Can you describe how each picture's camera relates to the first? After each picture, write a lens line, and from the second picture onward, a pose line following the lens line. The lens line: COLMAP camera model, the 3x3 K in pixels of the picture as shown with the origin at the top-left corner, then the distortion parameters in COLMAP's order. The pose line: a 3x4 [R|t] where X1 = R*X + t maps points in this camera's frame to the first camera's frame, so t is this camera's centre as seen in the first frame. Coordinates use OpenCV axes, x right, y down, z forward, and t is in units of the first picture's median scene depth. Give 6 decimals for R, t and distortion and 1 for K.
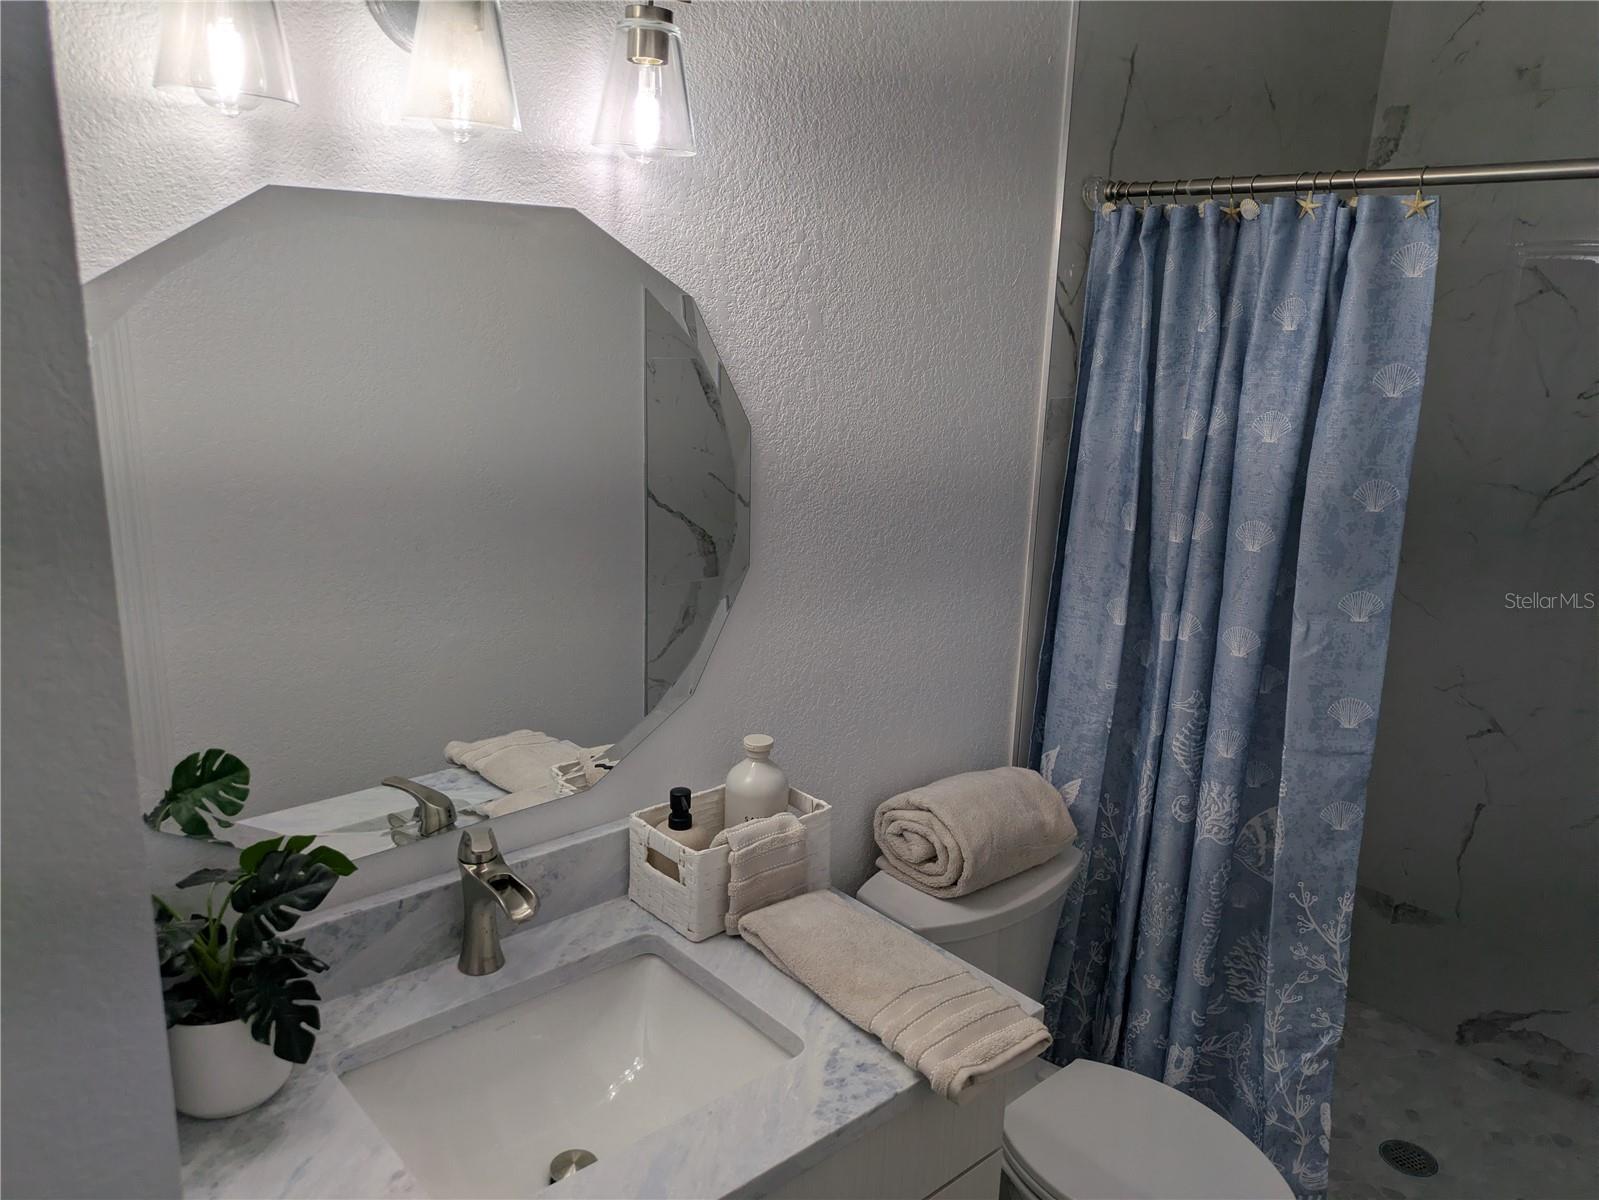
lens RADIAL K [[1186.8, 0, 804.4], [0, 1186.8, 567.1], [0, 0, 1]] dist [0.052352, -0.050241]
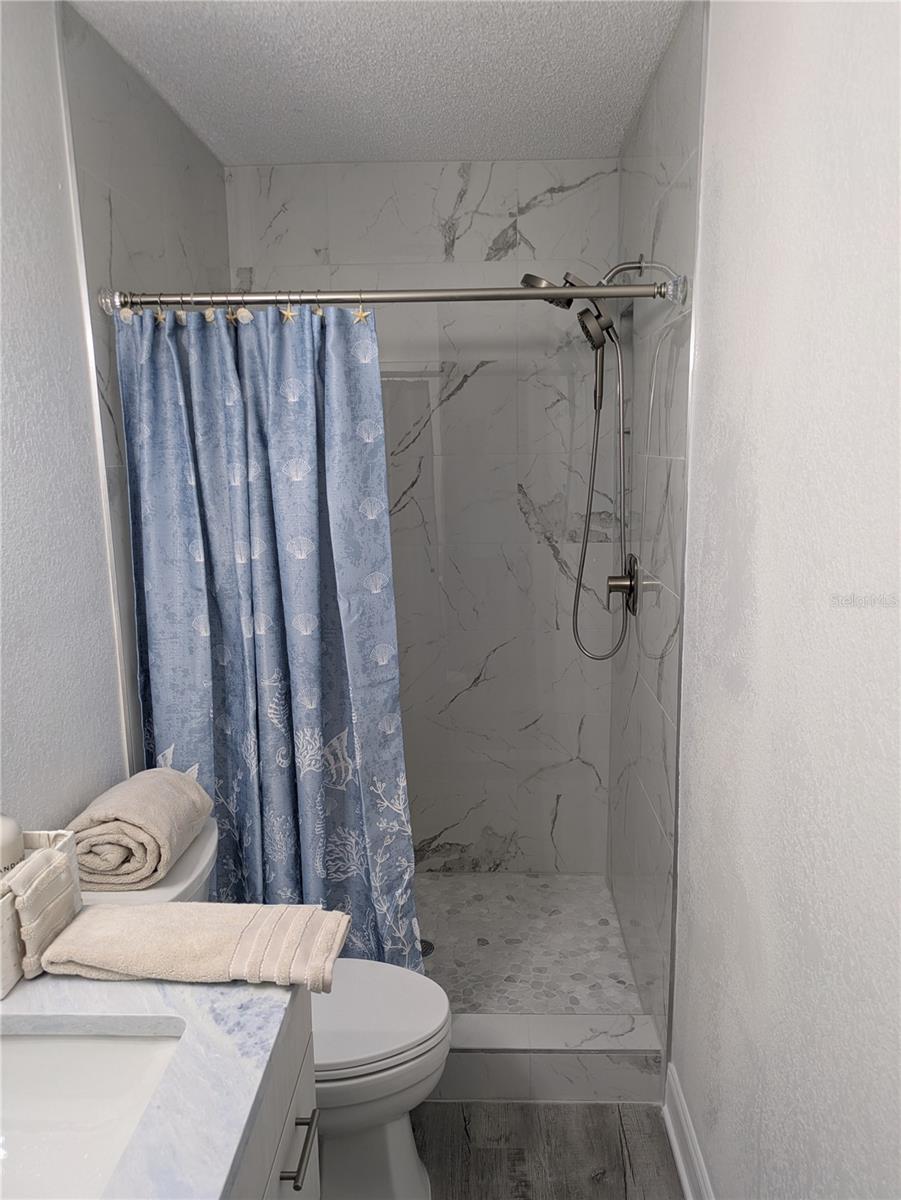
lens RADIAL K [[887.3, 0, 450.7], [0, 887.3, 598.3], [0, 0, 1]] dist [0.075530, -0.123621]
pose [[0.692849, -0.166430, 0.701614, -0.243050], [0.197995, 0.979511, 0.036829, 0.028546], [-0.693368, 0.113399, 0.711605, 0.141176]]
